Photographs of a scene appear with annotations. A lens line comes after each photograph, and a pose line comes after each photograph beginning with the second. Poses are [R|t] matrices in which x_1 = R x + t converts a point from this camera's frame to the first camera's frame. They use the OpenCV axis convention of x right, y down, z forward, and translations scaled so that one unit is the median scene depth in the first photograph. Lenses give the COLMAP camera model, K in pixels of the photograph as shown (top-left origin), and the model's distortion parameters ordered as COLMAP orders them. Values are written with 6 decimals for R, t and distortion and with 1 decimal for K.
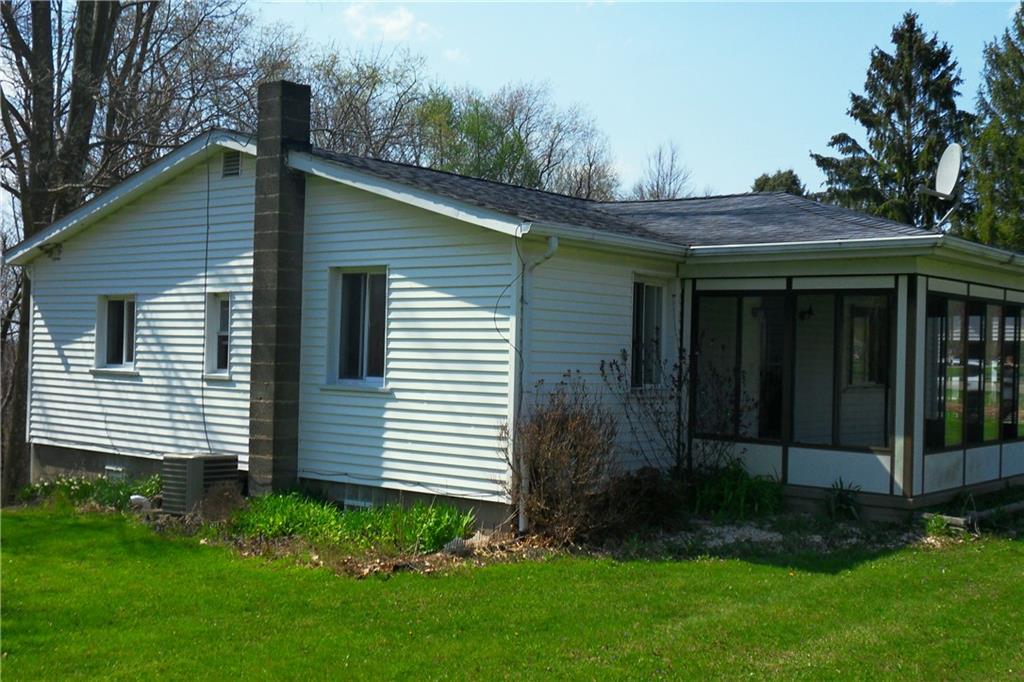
lens RADIAL K [[1231.3, 0, 510.0], [0, 1231.3, 340.0], [0, 0, 1]] dist [0.033386, 0.000000]
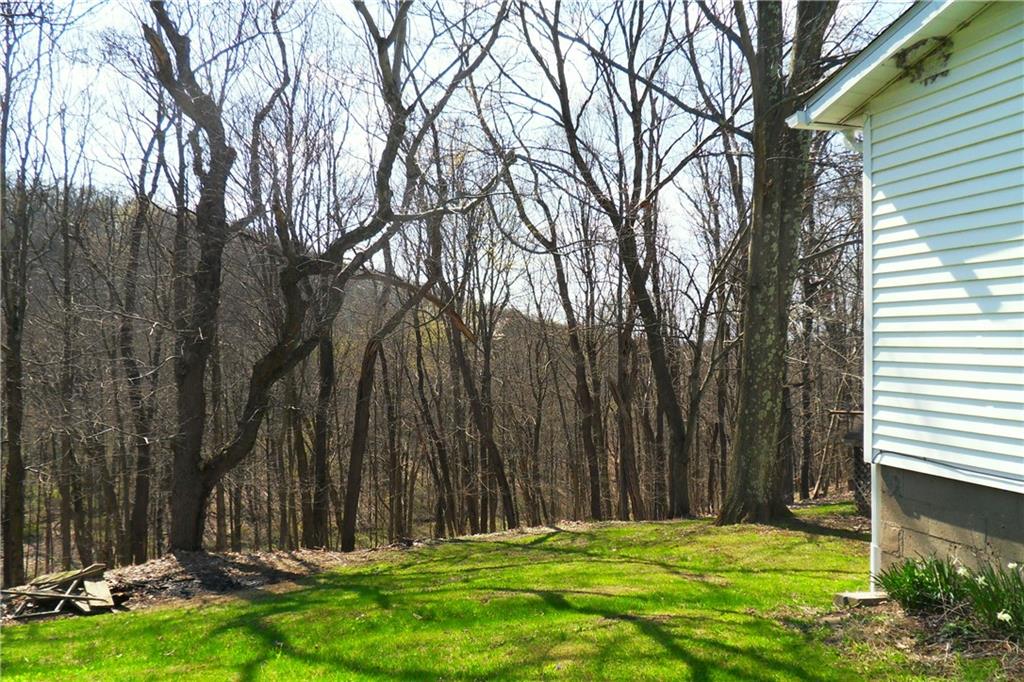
lens RADIAL K [[735.5, 0, 511.6], [0, 735.5, 340.5], [0, 0, 1]] dist [-0.040059, 0.001087]
pose [[0.828777, -0.025527, -0.558997, -0.426102], [0.026161, 0.999634, -0.006864, 0.038361], [0.558968, -0.008935, 0.829141, 0.833327]]
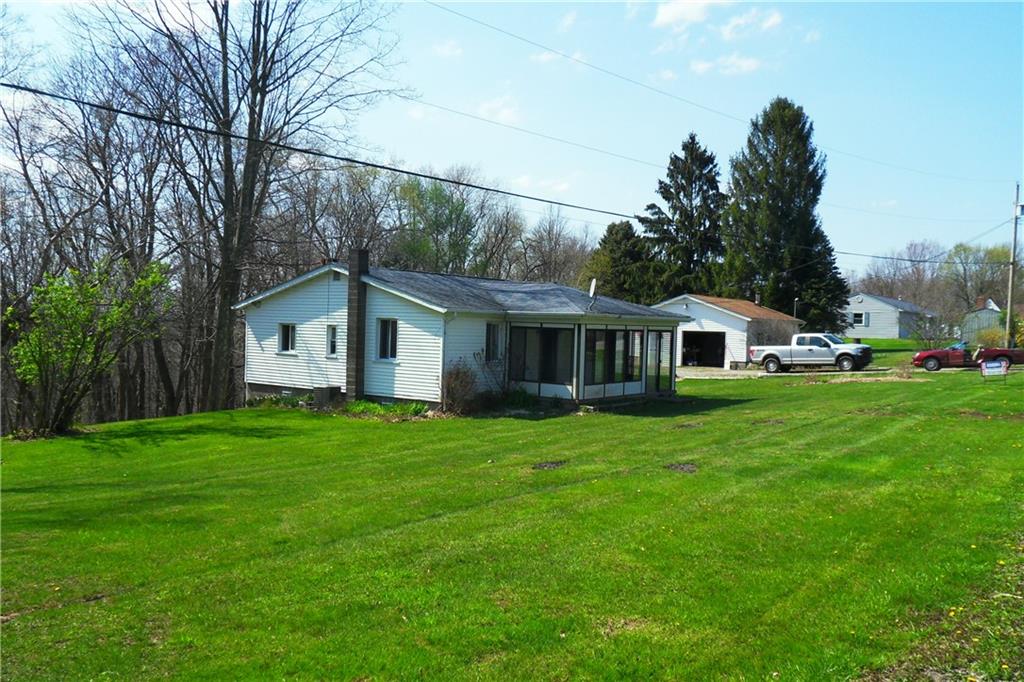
lens RADIAL K [[926.7, 0, 514.6], [0, 926.7, 341.3], [0, 0, 1]] dist [-0.055329, 0.000000]
pose [[0.998474, 0.003553, 0.055108, 0.046463], [-0.005278, 0.999500, 0.031190, -0.070151], [-0.054970, -0.031433, 0.997993, -1.036254]]
